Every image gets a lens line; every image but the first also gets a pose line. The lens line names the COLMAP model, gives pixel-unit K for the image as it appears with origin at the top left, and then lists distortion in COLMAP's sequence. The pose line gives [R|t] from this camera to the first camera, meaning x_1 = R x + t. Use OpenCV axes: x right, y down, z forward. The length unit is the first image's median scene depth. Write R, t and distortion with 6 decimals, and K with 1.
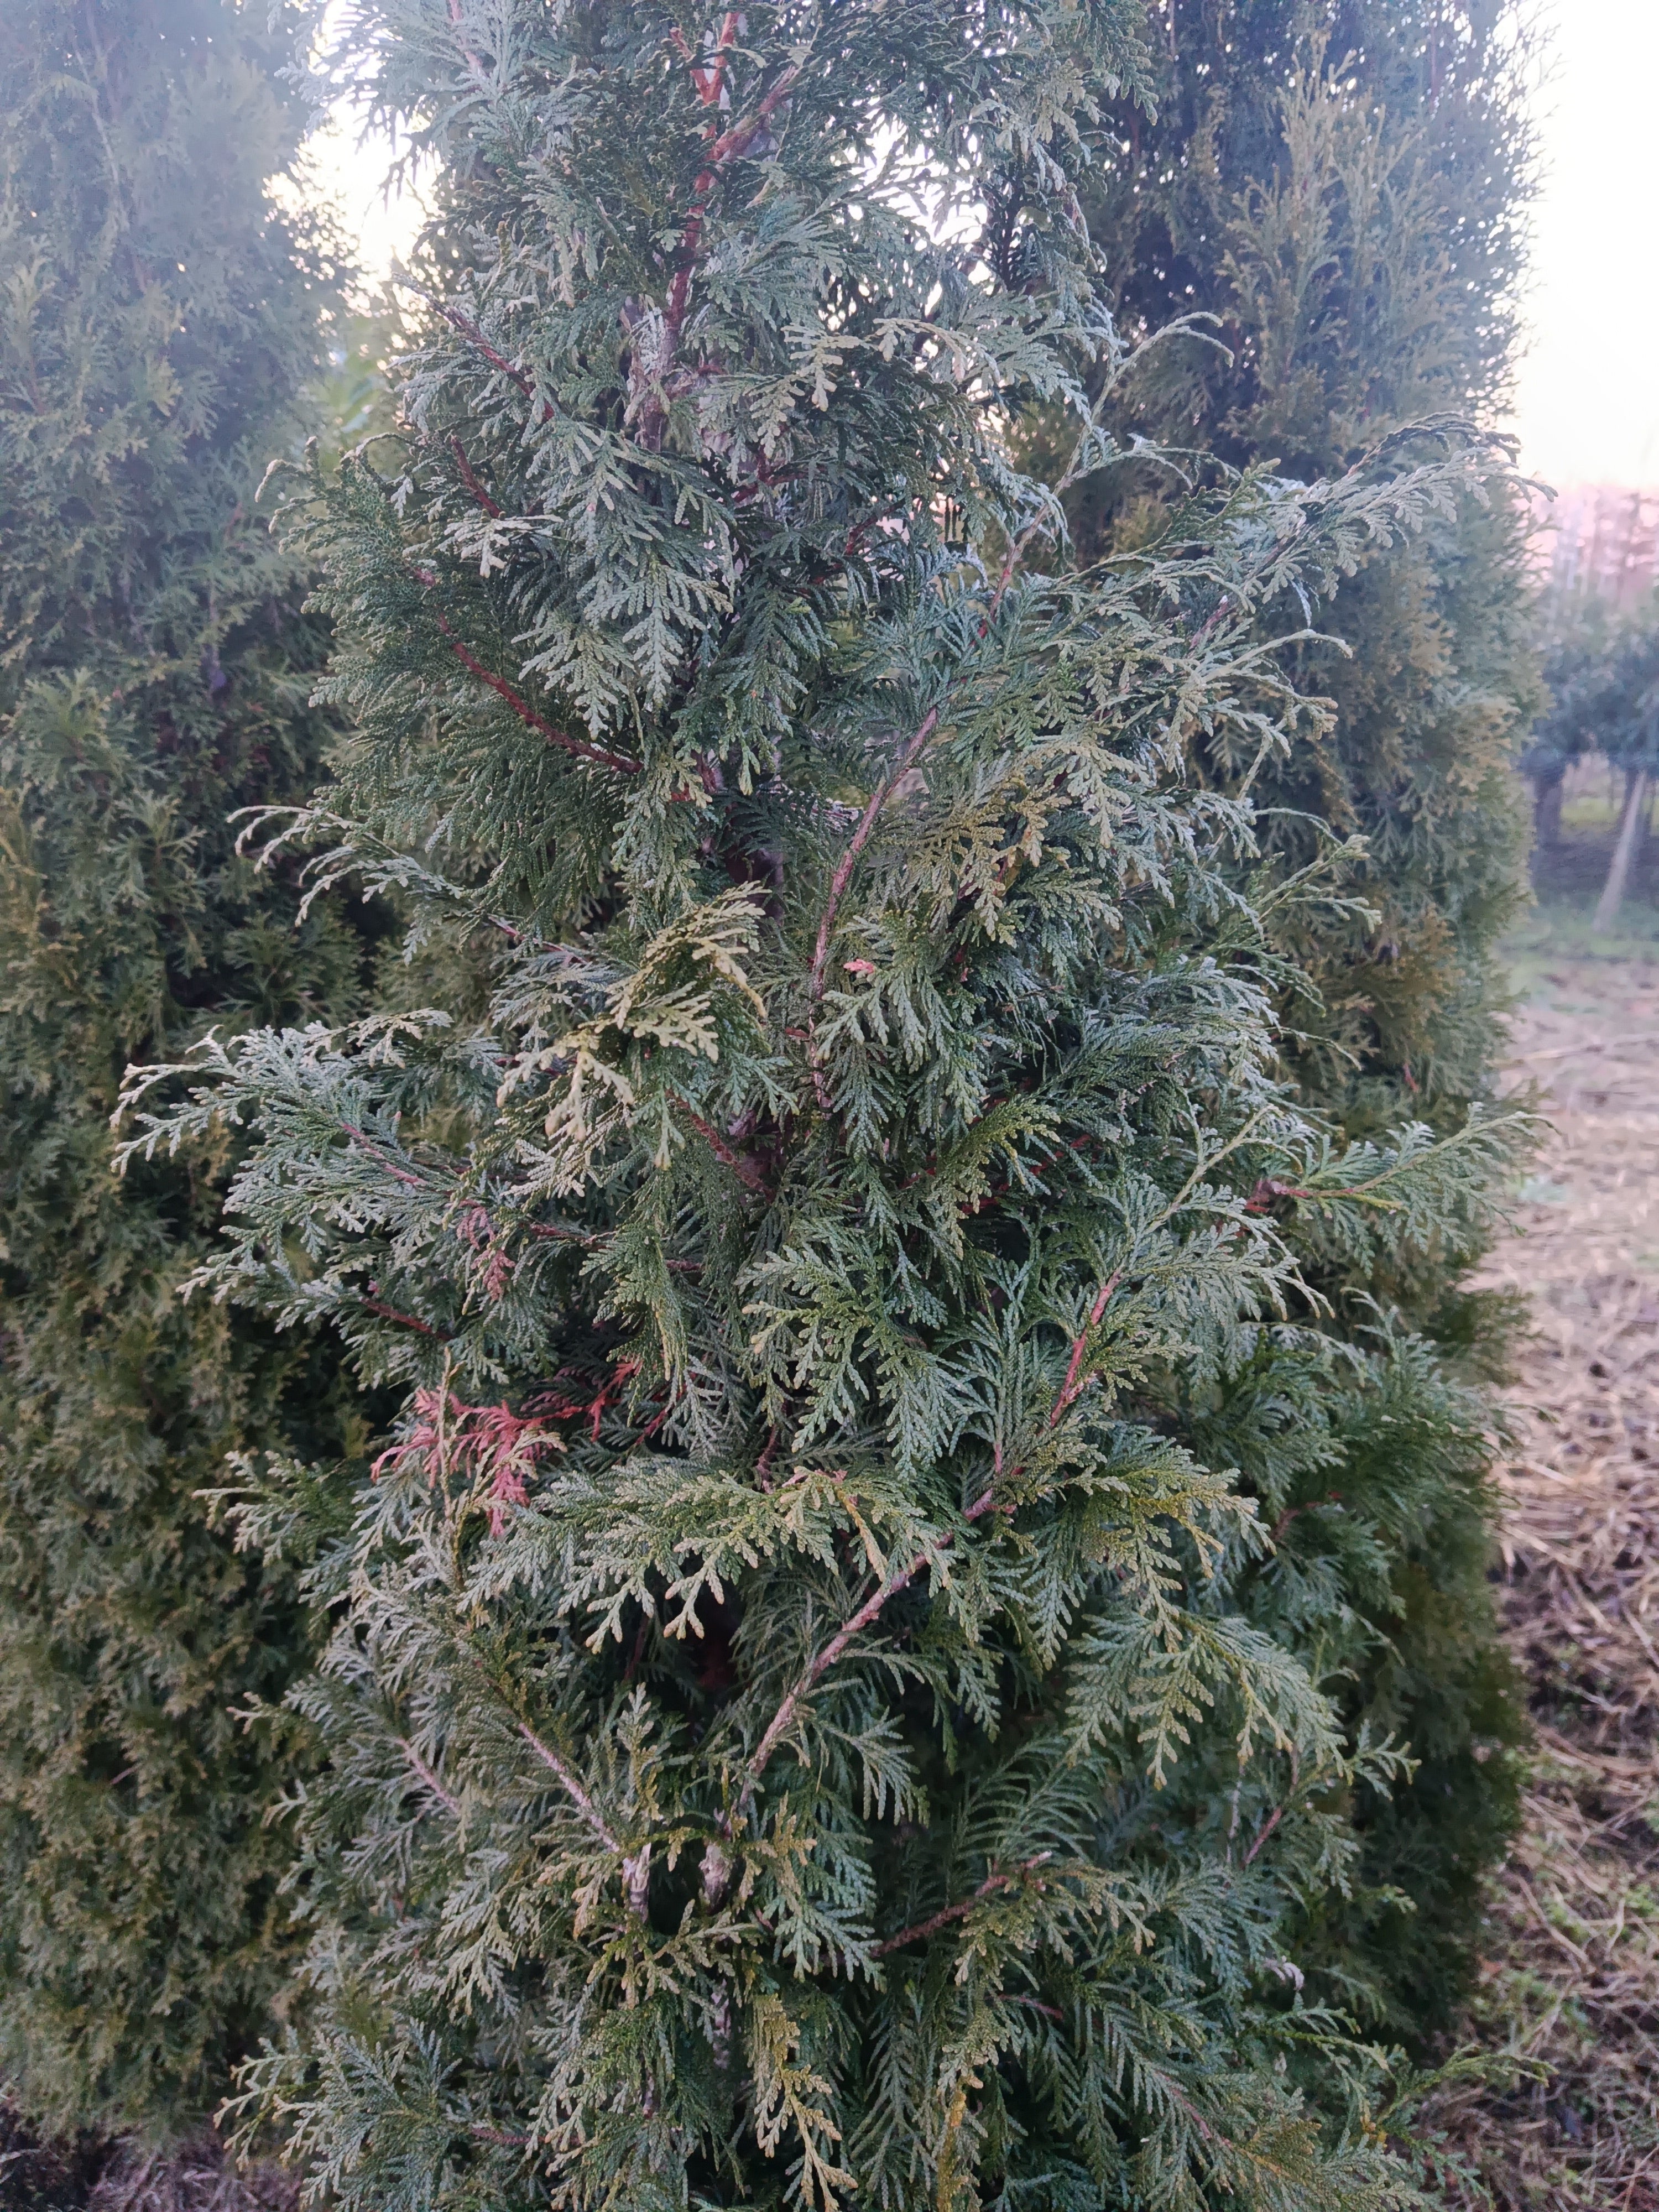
lens RADIAL K [[1590.3, 0, 829.5], [0, 1590.3, 1106.0], [0, 0, 1]] dist [0.016559, 0.000600]
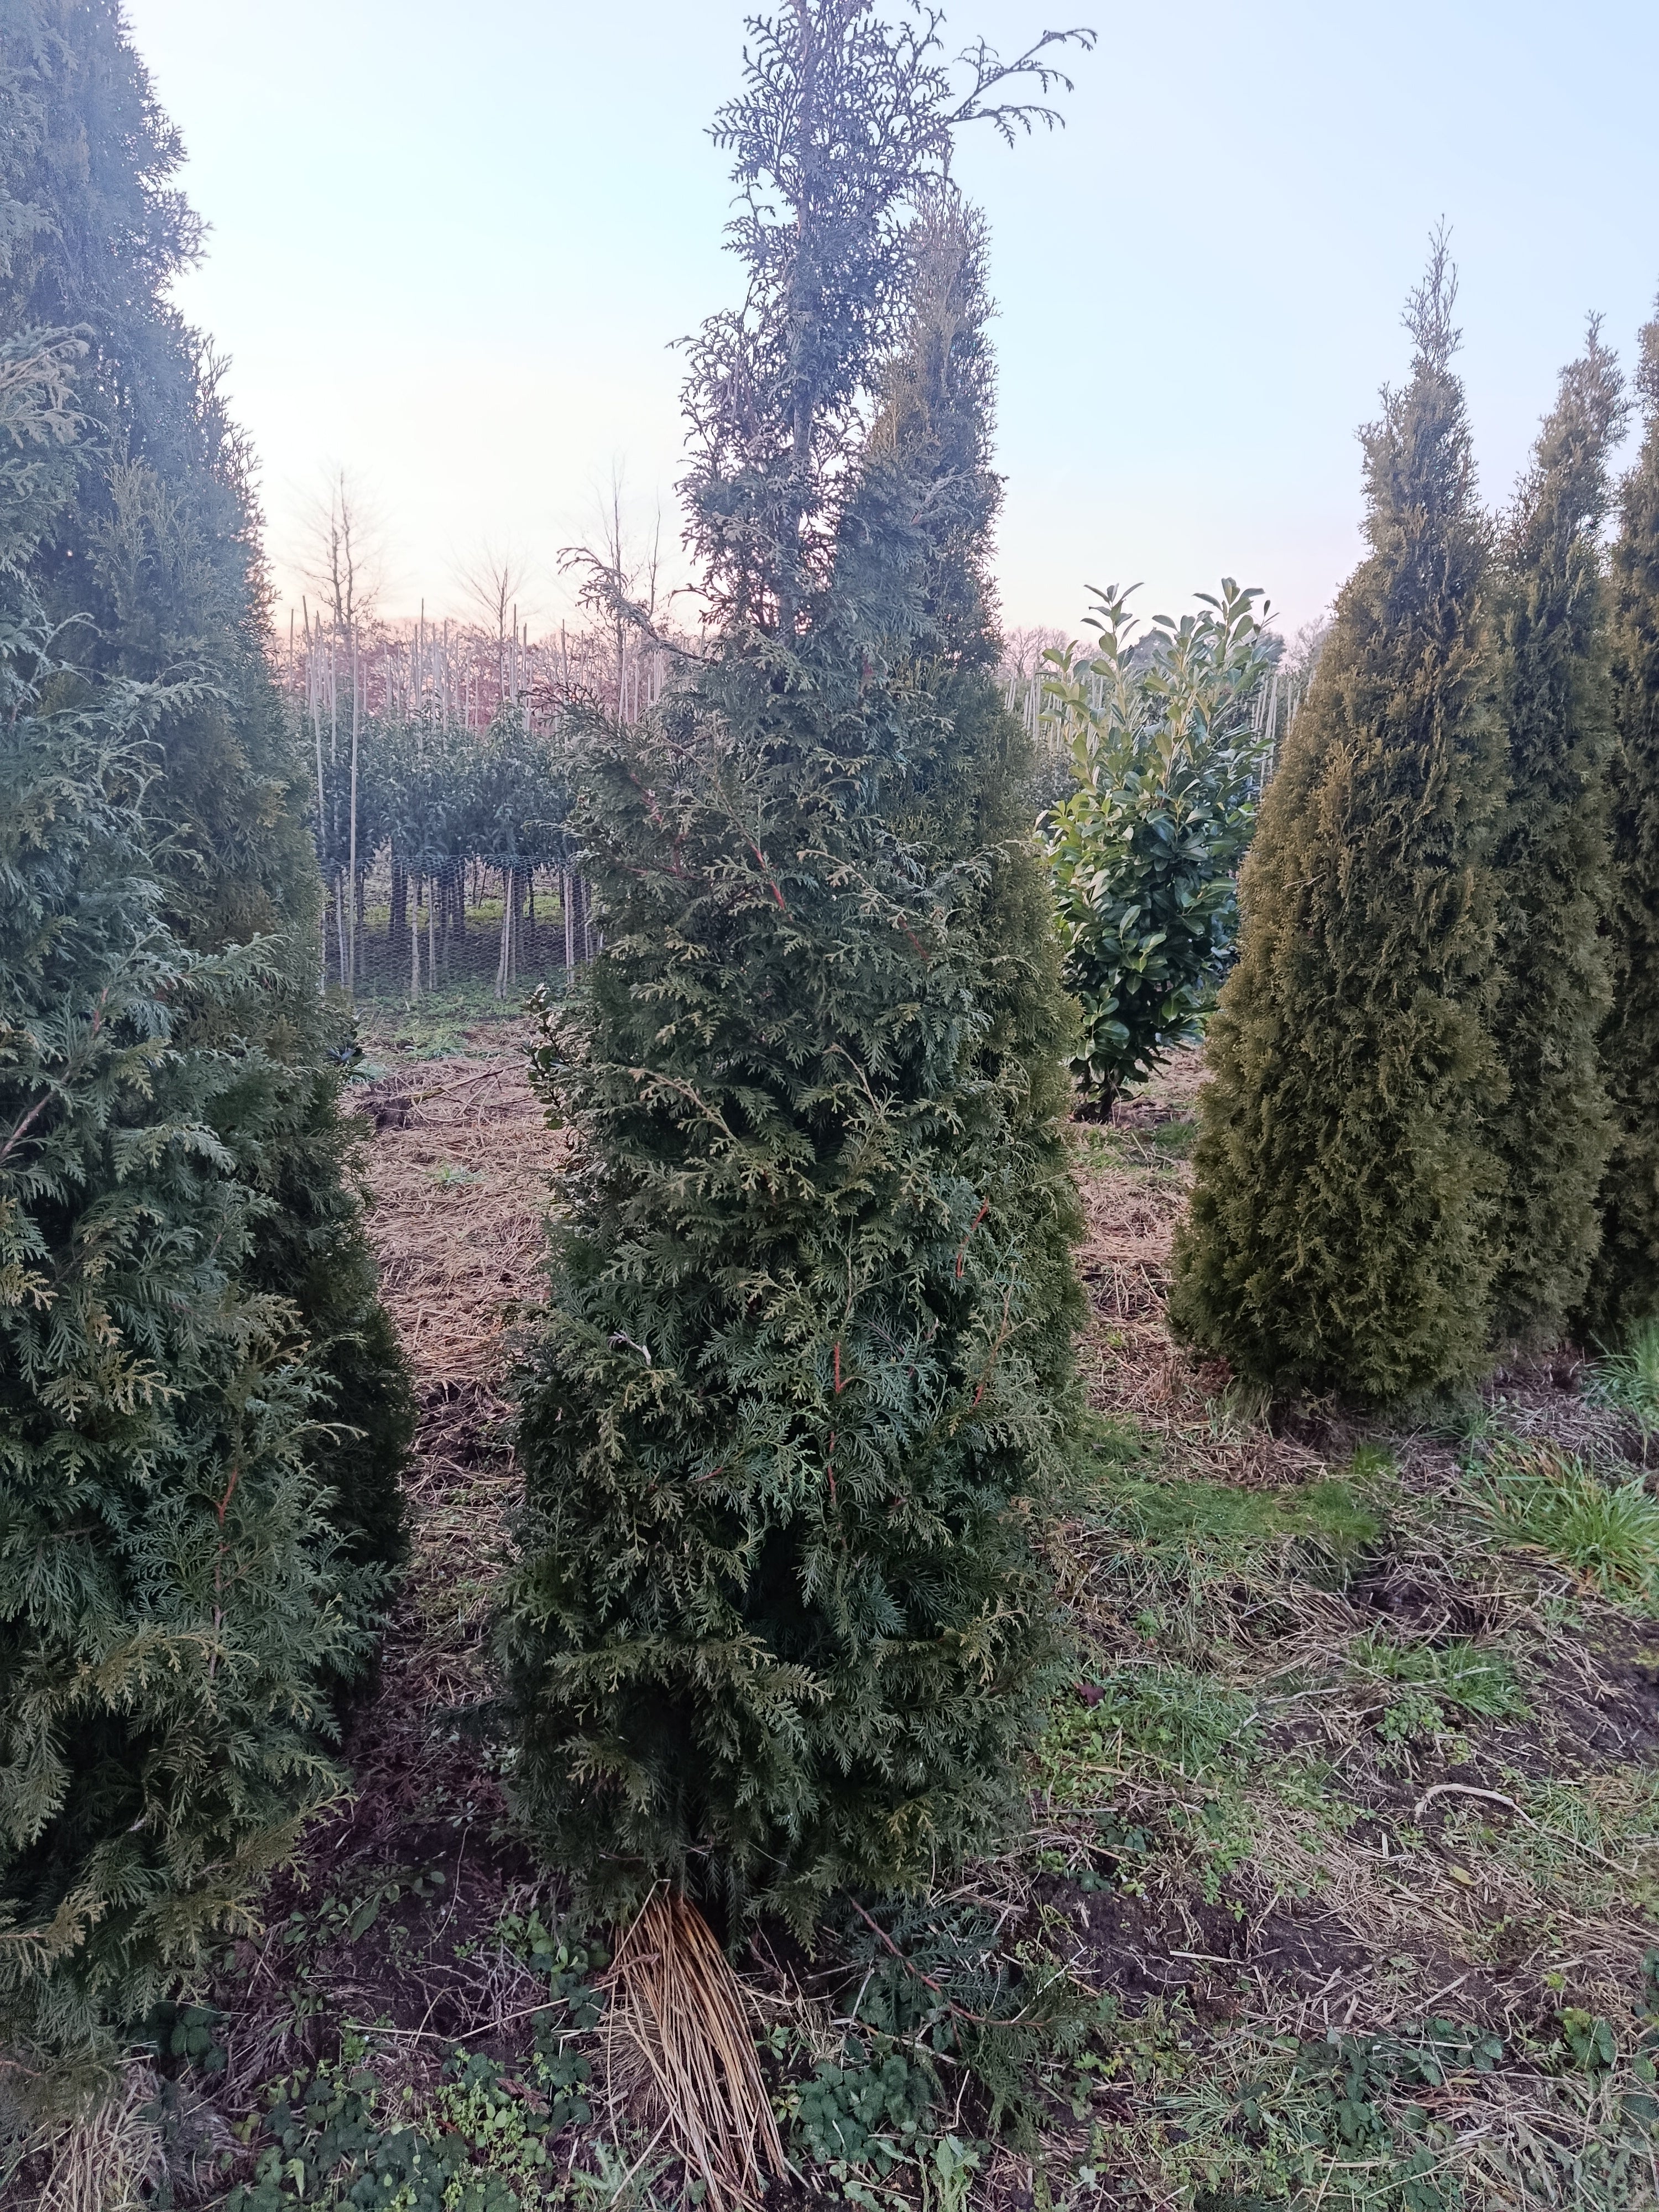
lens RADIAL K [[1590.3, 0, 829.5], [0, 1590.3, 1106.0], [0, 0, 1]] dist [0.016559, 0.000600]
pose [[0.808931, -0.124756, 0.574514, -0.376484], [0.168428, 0.985442, -0.023161, 0.543774], [-0.563261, 0.115500, 0.818167, -1.709978]]
